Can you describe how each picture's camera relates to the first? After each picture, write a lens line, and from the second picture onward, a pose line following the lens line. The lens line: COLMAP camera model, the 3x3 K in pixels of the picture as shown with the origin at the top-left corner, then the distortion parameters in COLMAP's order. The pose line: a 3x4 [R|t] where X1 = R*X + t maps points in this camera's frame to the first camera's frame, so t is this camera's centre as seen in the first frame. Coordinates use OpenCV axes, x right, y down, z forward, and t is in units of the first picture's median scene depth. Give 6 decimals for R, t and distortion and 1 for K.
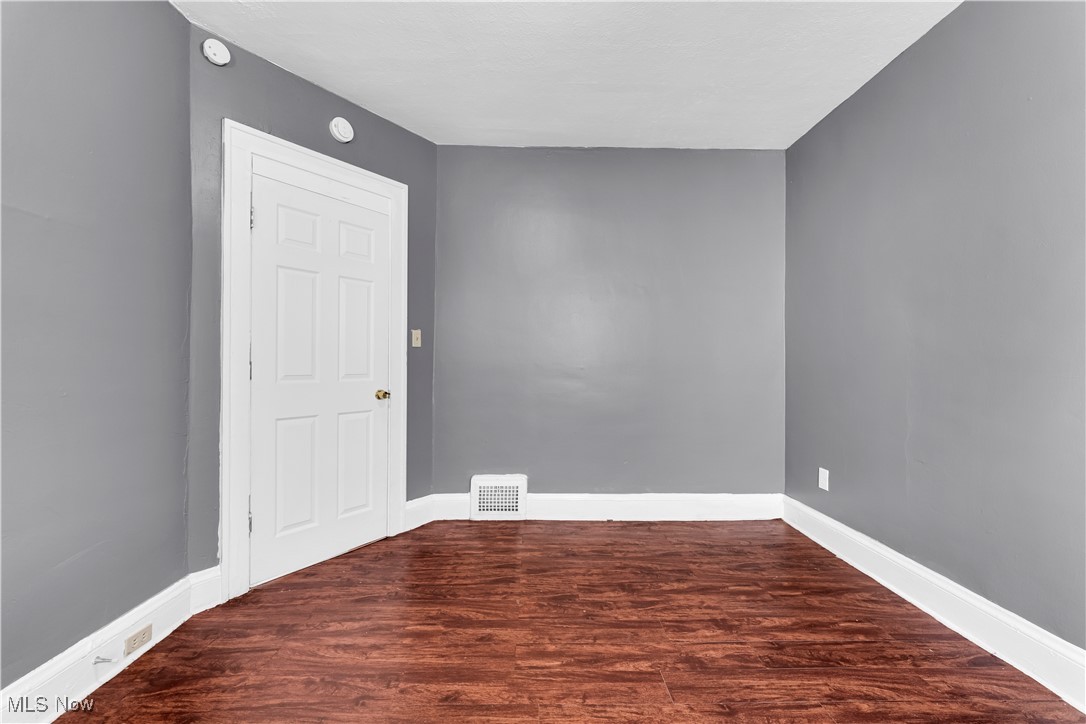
lens RADIAL K [[433.5, 0, 541.2], [0, 433.5, 360.5], [0, 0, 1]] dist [-0.002940, 0.000296]
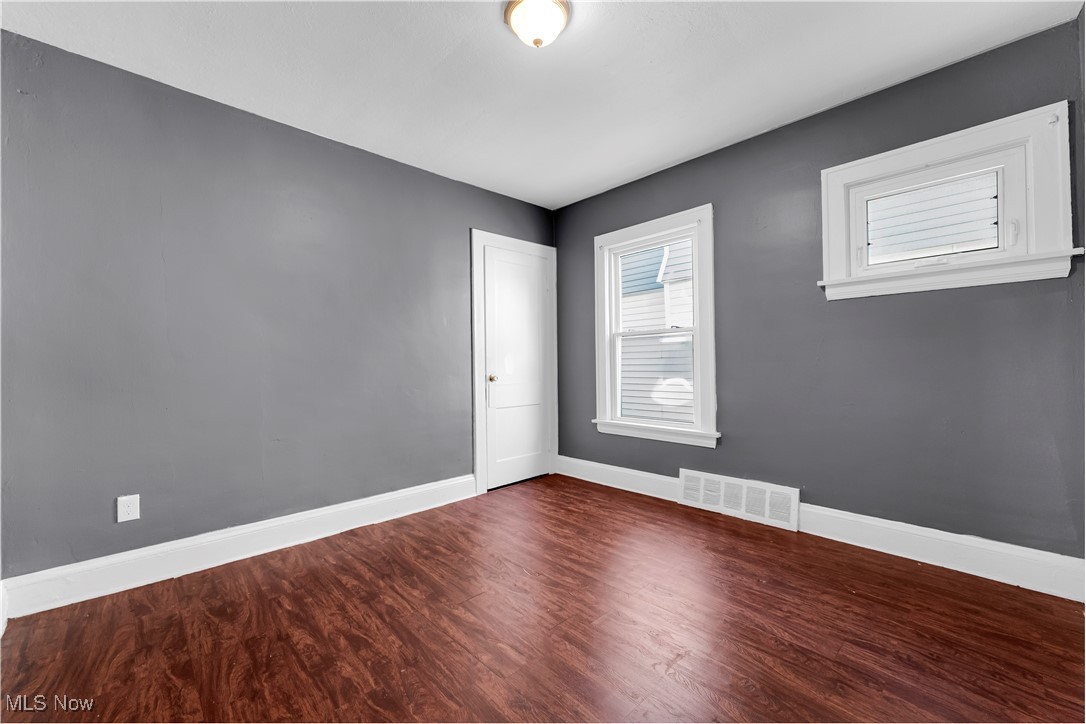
lens RADIAL K [[433.5, 0, 539.8], [0, 433.5, 362.8], [0, 0, 1]] dist [-0.002940, 0.000296]
pose [[-0.678853, 0.014447, 0.734132, -0.665279], [0.010921, 0.999894, -0.009578, 0.019025], [-0.734193, 0.001516, -0.678939, 1.351084]]
